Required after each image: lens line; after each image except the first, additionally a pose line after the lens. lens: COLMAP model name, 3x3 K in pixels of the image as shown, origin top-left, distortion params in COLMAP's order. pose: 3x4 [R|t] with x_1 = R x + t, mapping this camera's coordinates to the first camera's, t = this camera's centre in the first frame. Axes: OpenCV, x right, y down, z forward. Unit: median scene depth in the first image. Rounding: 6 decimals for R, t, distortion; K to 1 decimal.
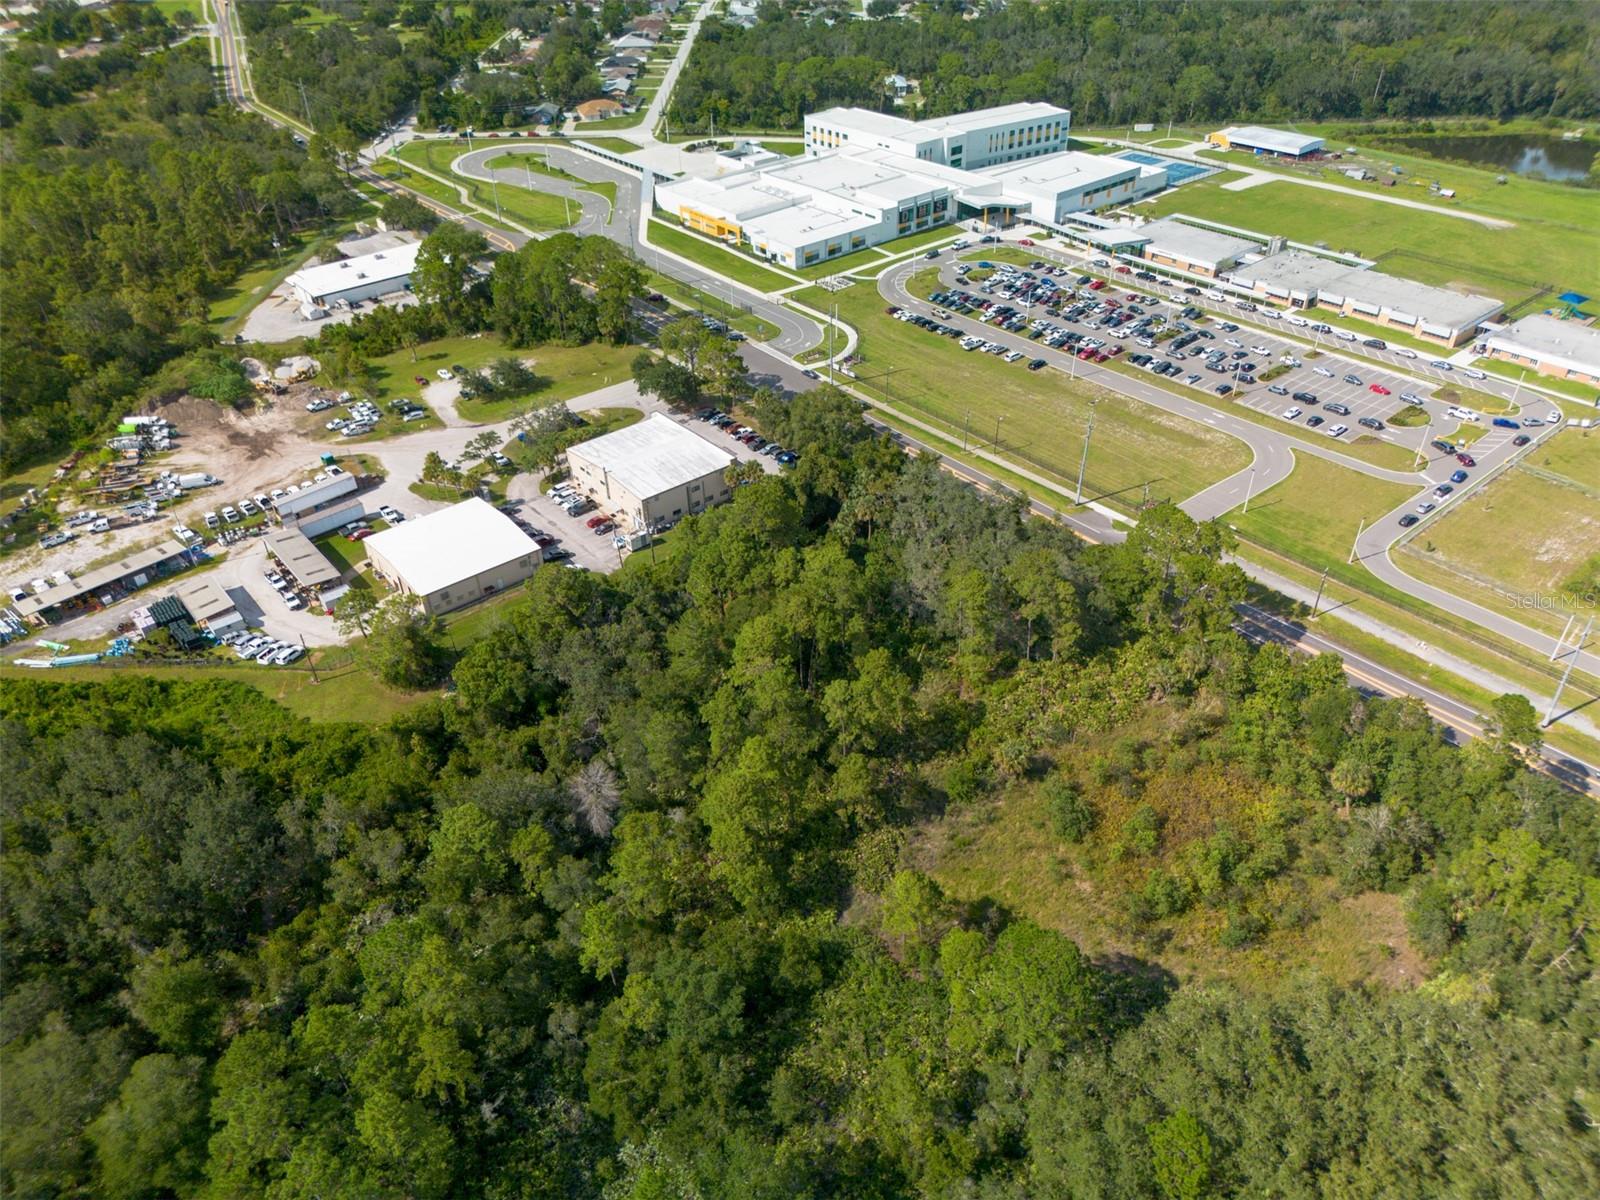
lens RADIAL K [[1124.9, 0, 800.2], [0, 1124.9, 608.4], [0, 0, 1]] dist [0.069273, -0.068613]
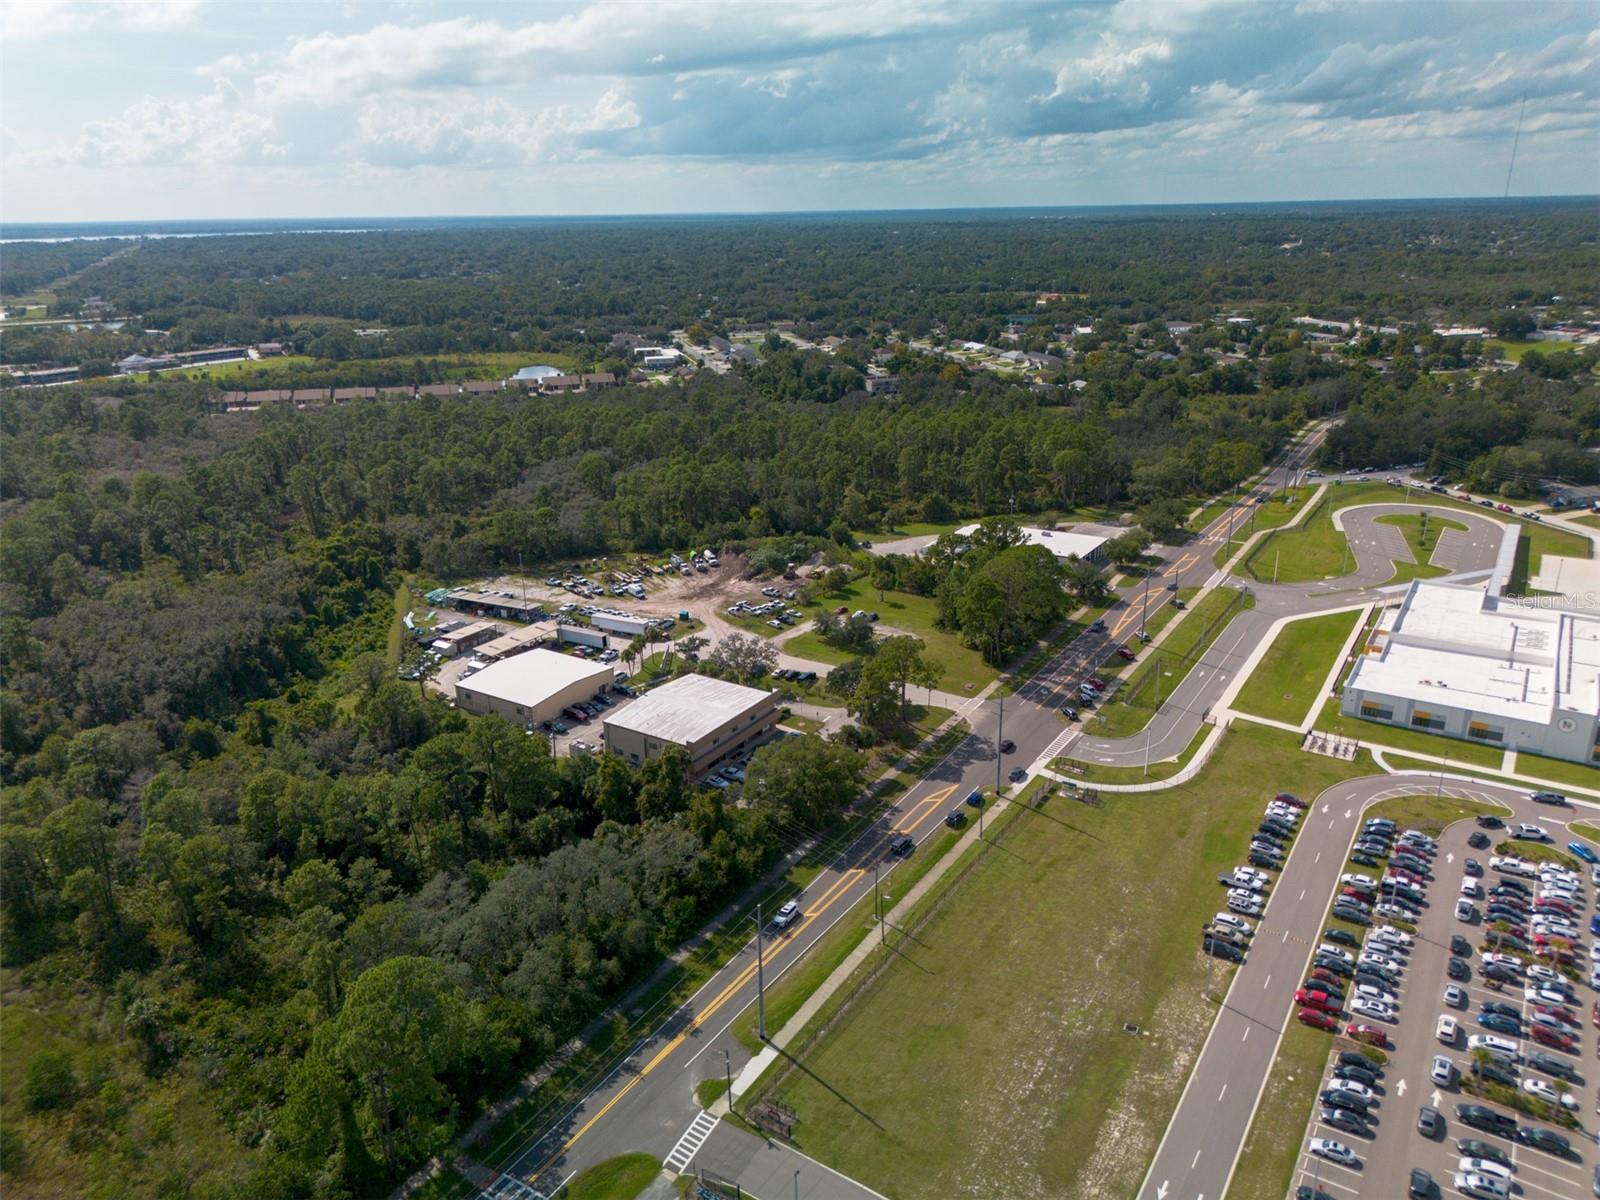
lens RADIAL K [[1124.9, 0, 800.2], [0, 1124.9, 608.4], [0, 0, 1]] dist [0.069273, -0.068613]
pose [[0.291583, 0.336482, -0.895410, 0.608839], [-0.551979, 0.823696, 0.129785, -0.316366], [0.781216, 0.456404, 0.425907, 0.504475]]
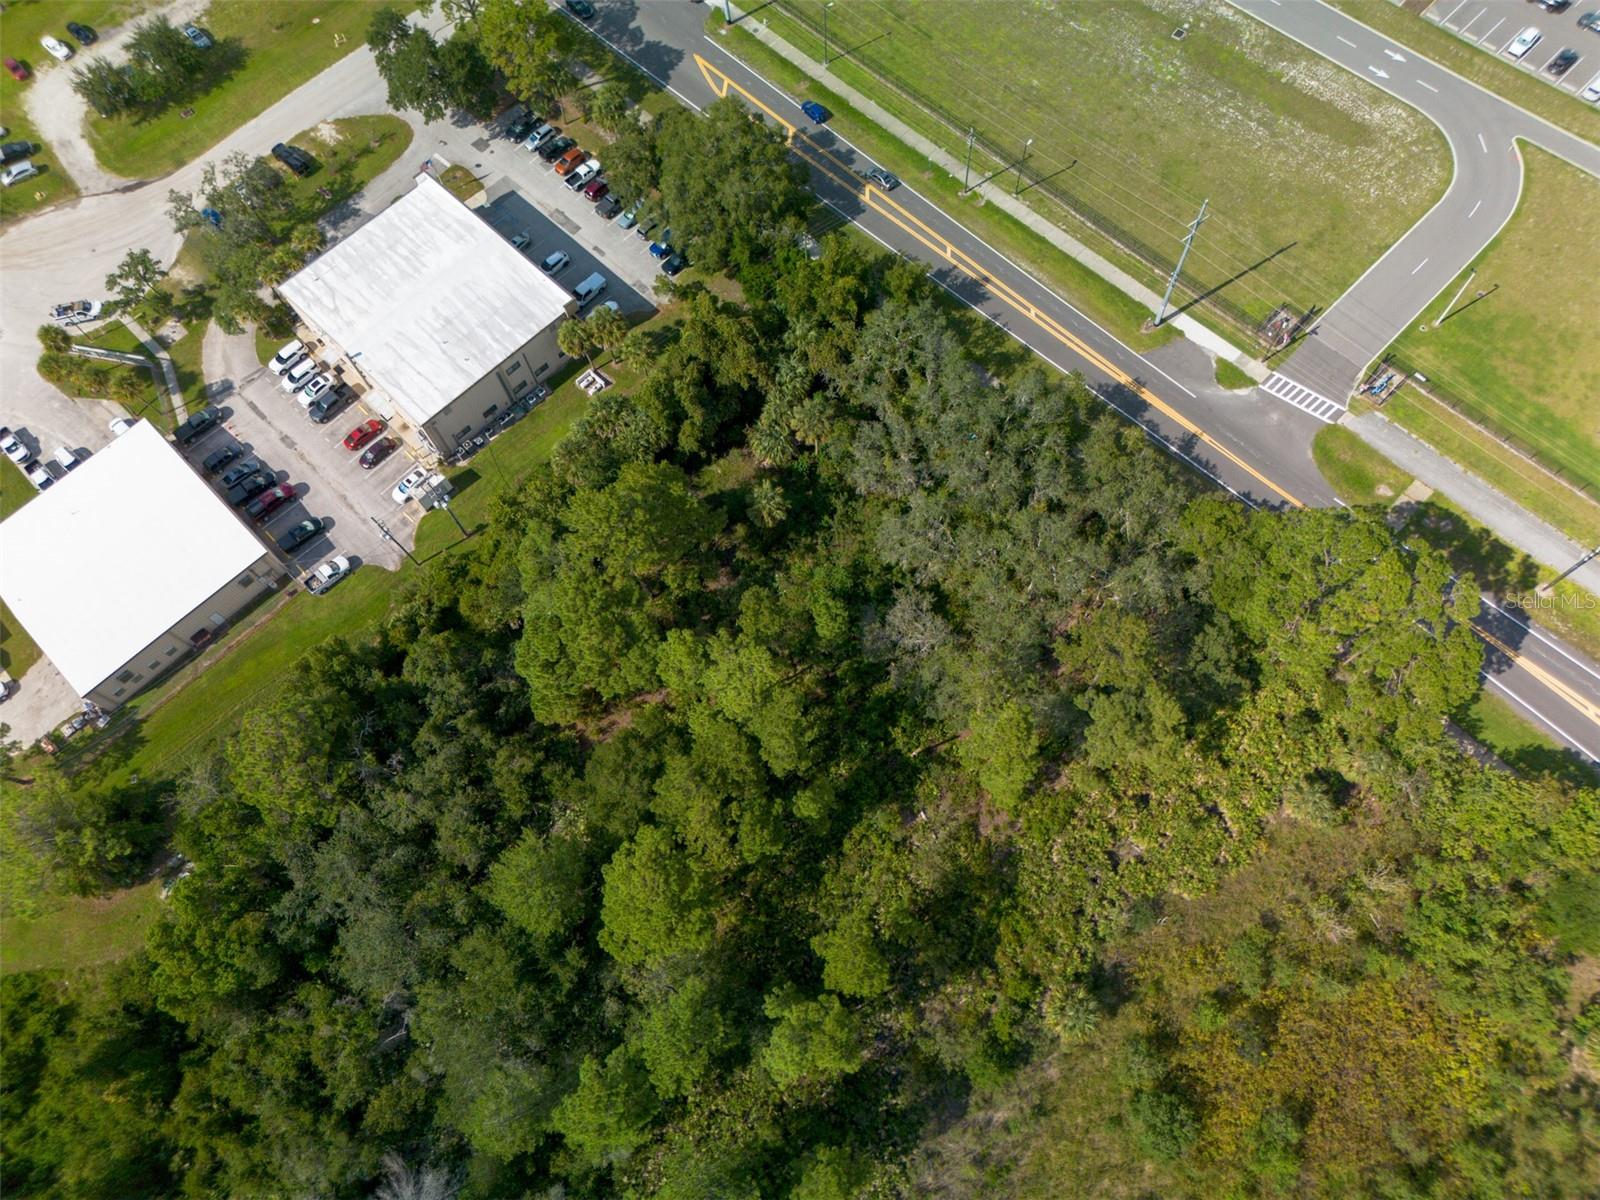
lens RADIAL K [[1124.9, 0, 800.2], [0, 1124.9, 608.4], [0, 0, 1]] dist [0.069273, -0.068613]
pose [[0.995568, -0.093974, 0.003760, 0.033145], [0.078885, 0.856141, 0.510685, -0.229588], [-0.051210, -0.508125, 0.859759, 0.335861]]
